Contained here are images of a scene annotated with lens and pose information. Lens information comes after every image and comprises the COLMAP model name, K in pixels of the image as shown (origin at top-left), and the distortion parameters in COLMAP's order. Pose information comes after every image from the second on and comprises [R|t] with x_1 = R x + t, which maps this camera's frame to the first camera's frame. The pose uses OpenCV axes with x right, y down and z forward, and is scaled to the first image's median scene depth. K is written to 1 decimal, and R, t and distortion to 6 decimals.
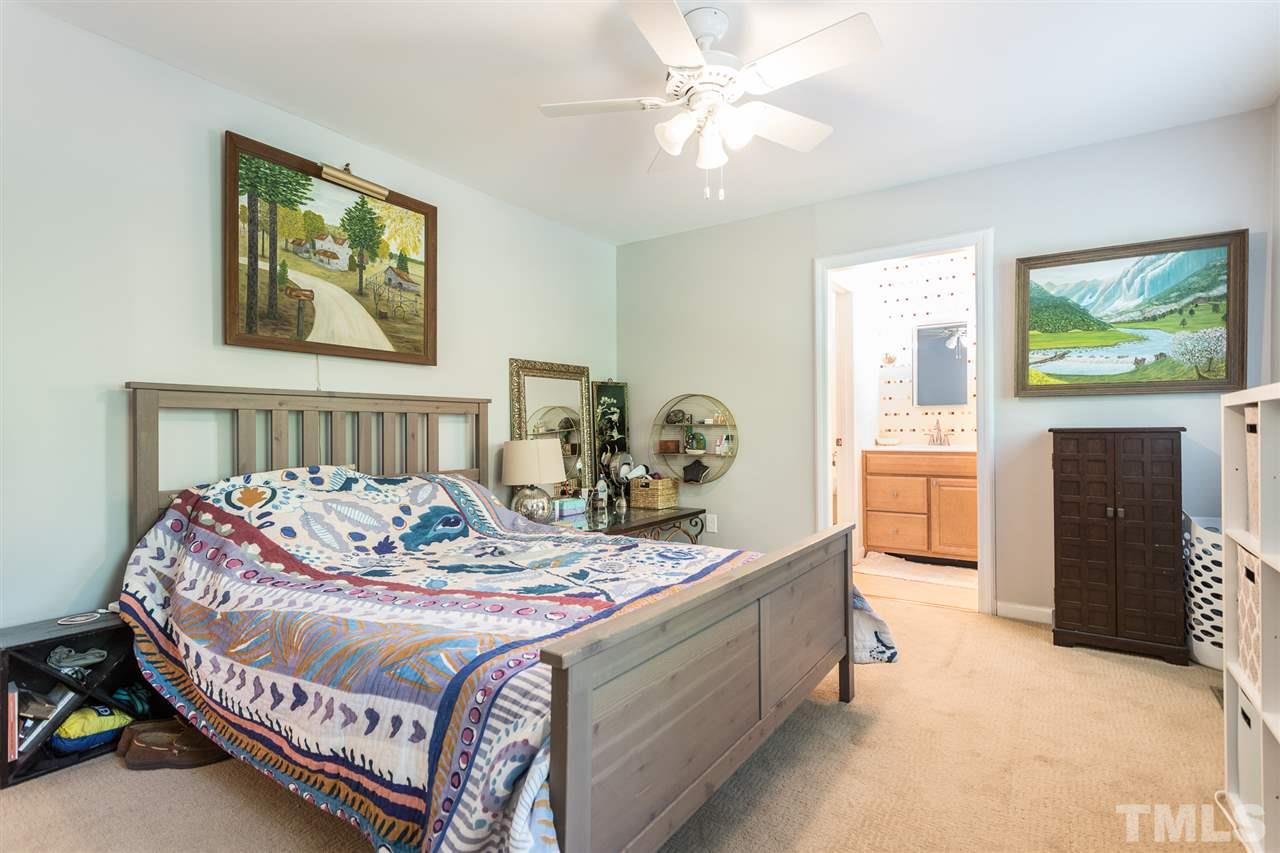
lens RADIAL K [[614.7, 0, 640.0], [0, 614.7, 426.5], [0, 0, 1]] dist [0.000519, 0.000051]
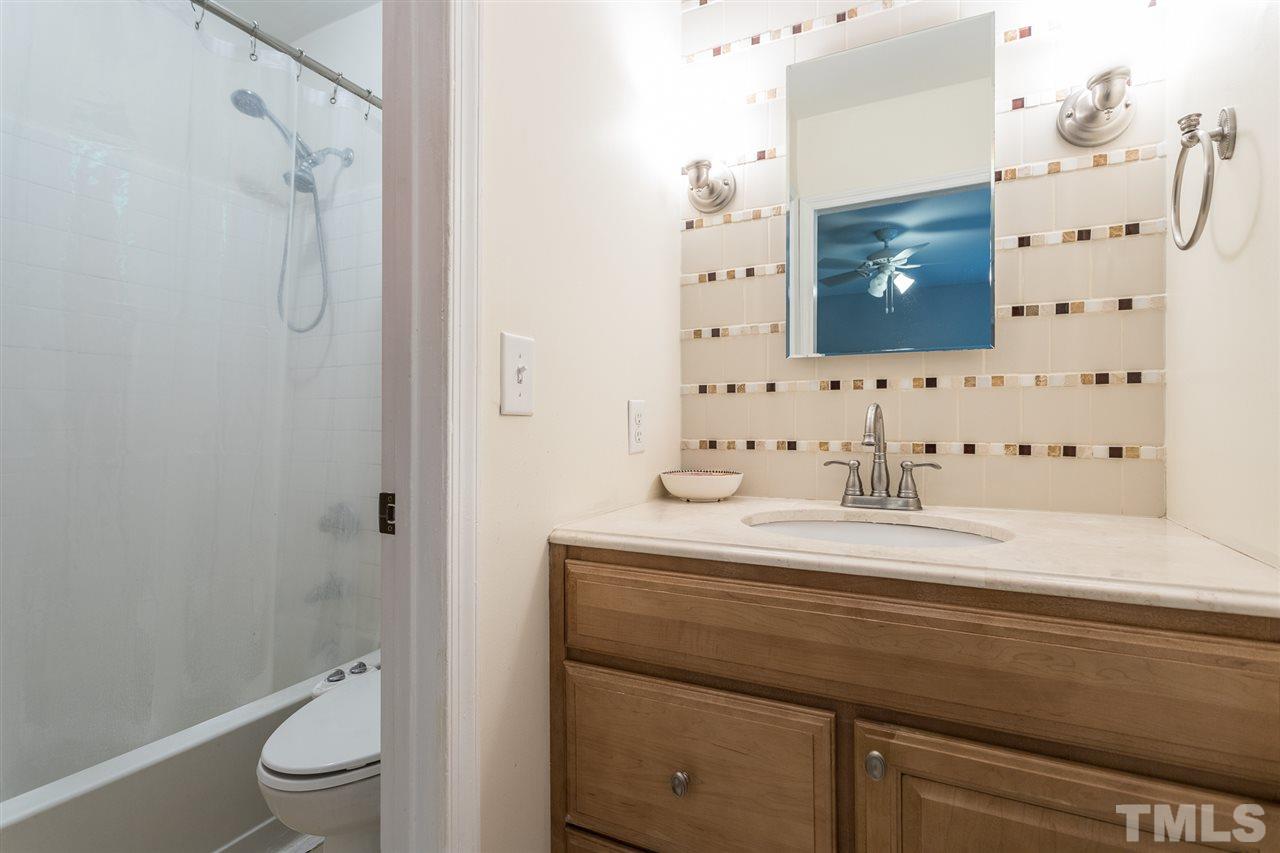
lens RADIAL K [[614.7, 0, 640.0], [0, 614.7, 426.5], [0, 0, 1]] dist [0.000519, 0.000051]
pose [[0.991692, 0.010372, 0.128215, 0.353335], [-0.009291, 0.999916, -0.009021, 0.000201], [-0.128298, 0.007755, 0.991705, 0.758674]]
